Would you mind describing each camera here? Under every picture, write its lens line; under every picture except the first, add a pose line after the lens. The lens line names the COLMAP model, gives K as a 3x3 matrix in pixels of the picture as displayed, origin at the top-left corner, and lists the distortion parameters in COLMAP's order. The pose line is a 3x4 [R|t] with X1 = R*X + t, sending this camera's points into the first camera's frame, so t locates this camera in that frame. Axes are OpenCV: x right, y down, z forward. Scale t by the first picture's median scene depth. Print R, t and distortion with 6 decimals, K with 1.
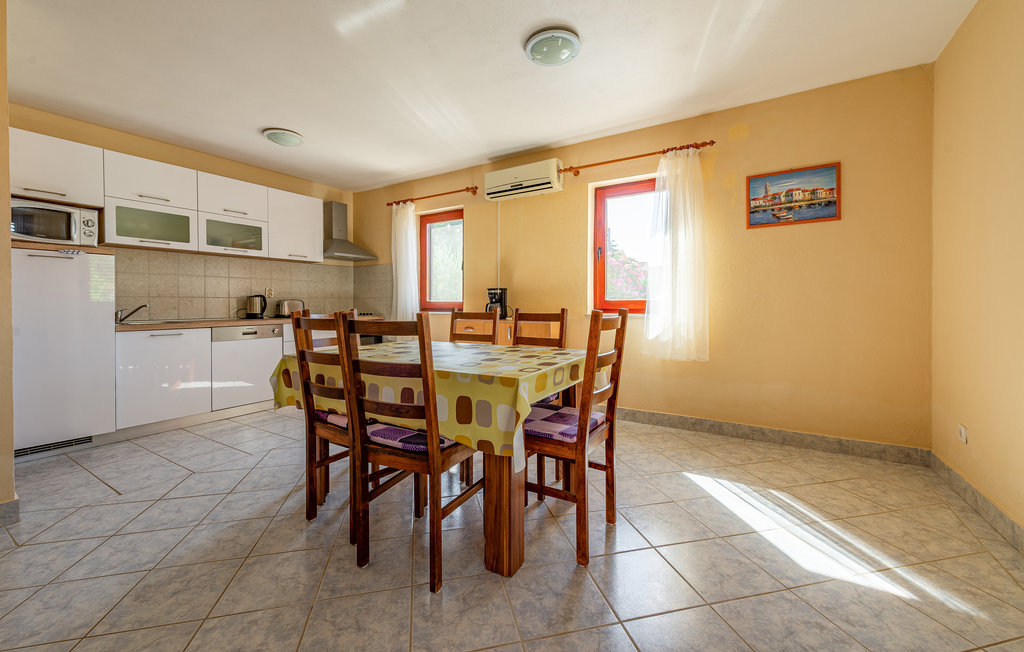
lens RADIAL K [[402.9, 0, 512.4], [0, 402.9, 315.5], [0, 0, 1]] dist [0.008841, -0.000076]
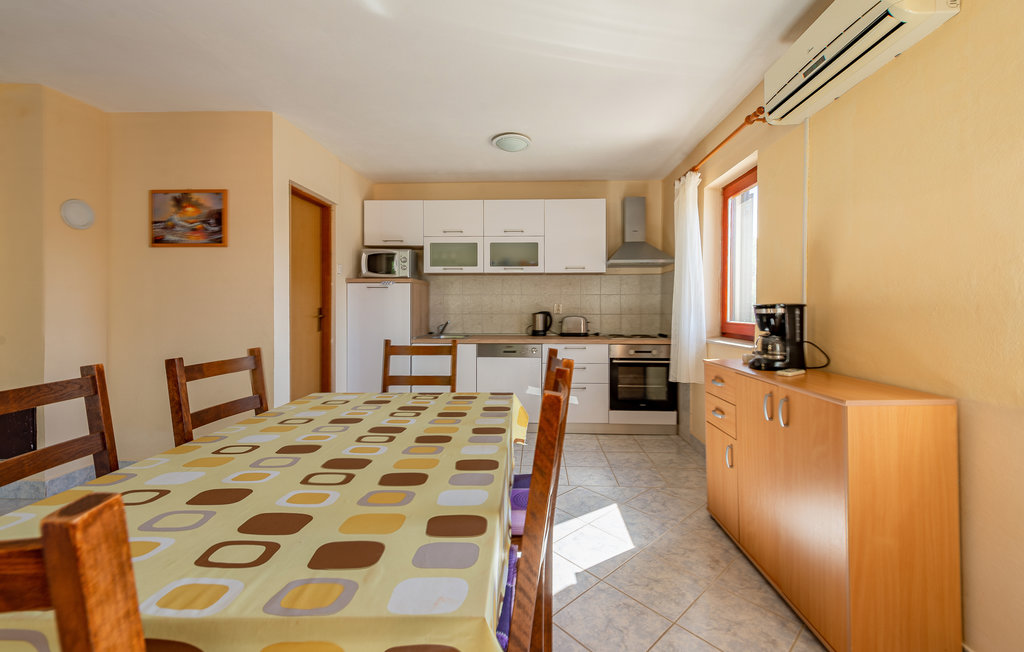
lens RADIAL K [[411.0, 0, 529.7], [0, 411.0, 316.6], [0, 0, 1]] dist [0.001269, -0.000039]
pose [[0.509661, 0.020229, -0.860137, 0.247372], [-0.029447, 0.999548, 0.006059, -0.050986], [0.859871, 0.022241, 0.510026, 0.542228]]
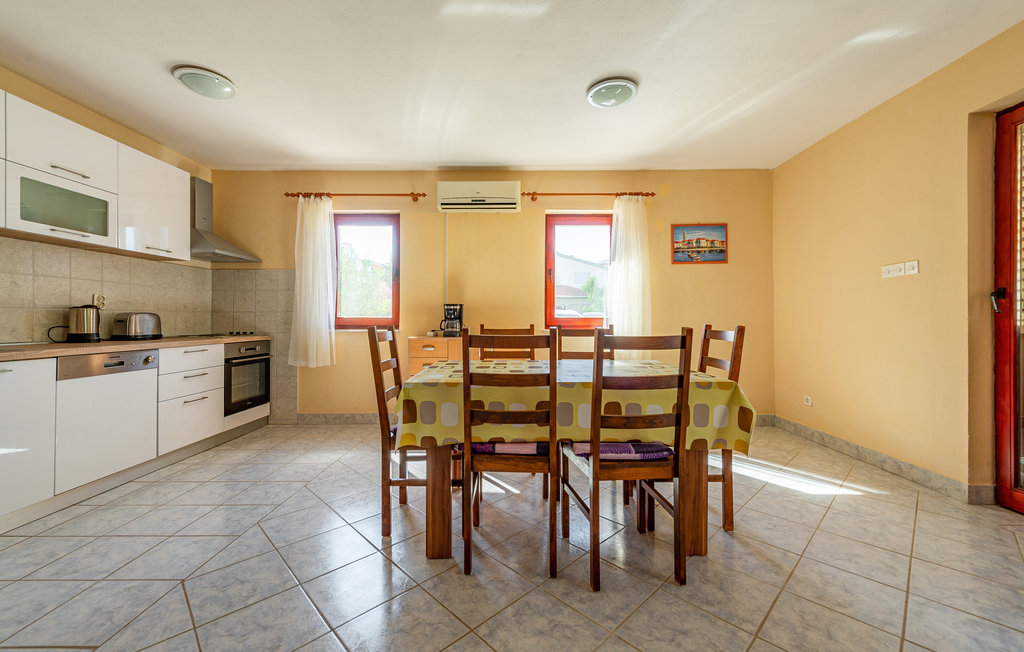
lens RADIAL K [[409.6, 0, 512.0], [0, 409.6, 326.0], [0, 0, 1]] dist [0.013601, -0.000111]
pose [[0.857396, -0.002612, 0.514650, -0.456026], [0.011284, 0.999842, -0.013725, -0.000861], [-0.514533, 0.017575, 0.857290, 0.107052]]
